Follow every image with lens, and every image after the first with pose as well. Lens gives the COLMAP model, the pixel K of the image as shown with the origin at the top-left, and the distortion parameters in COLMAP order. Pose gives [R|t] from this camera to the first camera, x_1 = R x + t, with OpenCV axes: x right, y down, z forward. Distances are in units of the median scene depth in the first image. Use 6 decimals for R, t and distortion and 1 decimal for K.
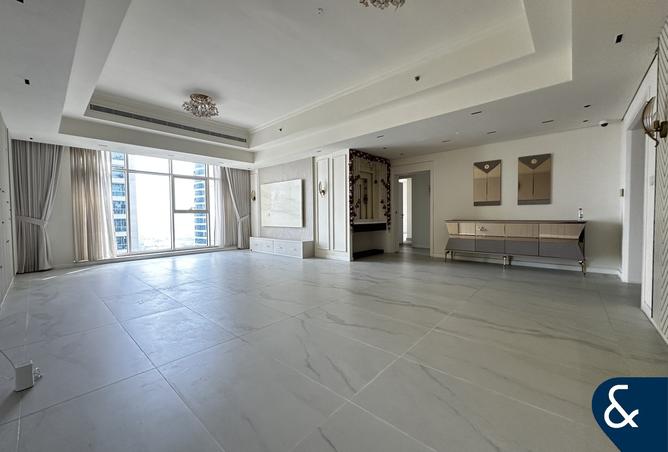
lens RADIAL K [[266.6, 0, 333.0], [0, 266.6, 223.2], [0, 0, 1]] dist [0.000201, 0.000064]
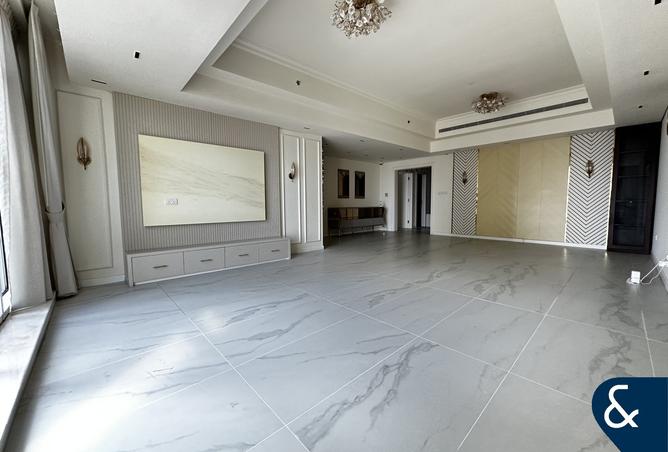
lens RADIAL K [[266.1, 0, 334.6], [0, 266.1, 206.3], [0, 0, 1]] dist [0.000196, 0.000005]
pose [[0.091799, 0.001711, 0.995776, -0.892015], [0.042550, 0.999078, -0.005639, -0.009201], [-0.994868, 0.042888, 0.091641, 0.842615]]
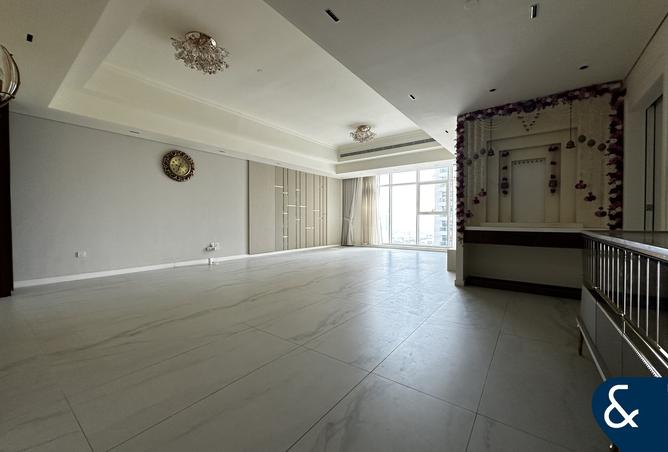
lens RADIAL K [[266.6, 0, 333.0], [0, 266.6, 223.2], [0, 0, 1]] dist [0.000201, 0.000064]
pose [[0.093626, 0.023451, -0.995331, 0.671795], [-0.031064, 0.999305, 0.020623, -0.014882], [0.995123, 0.028988, 0.094289, 0.610190]]
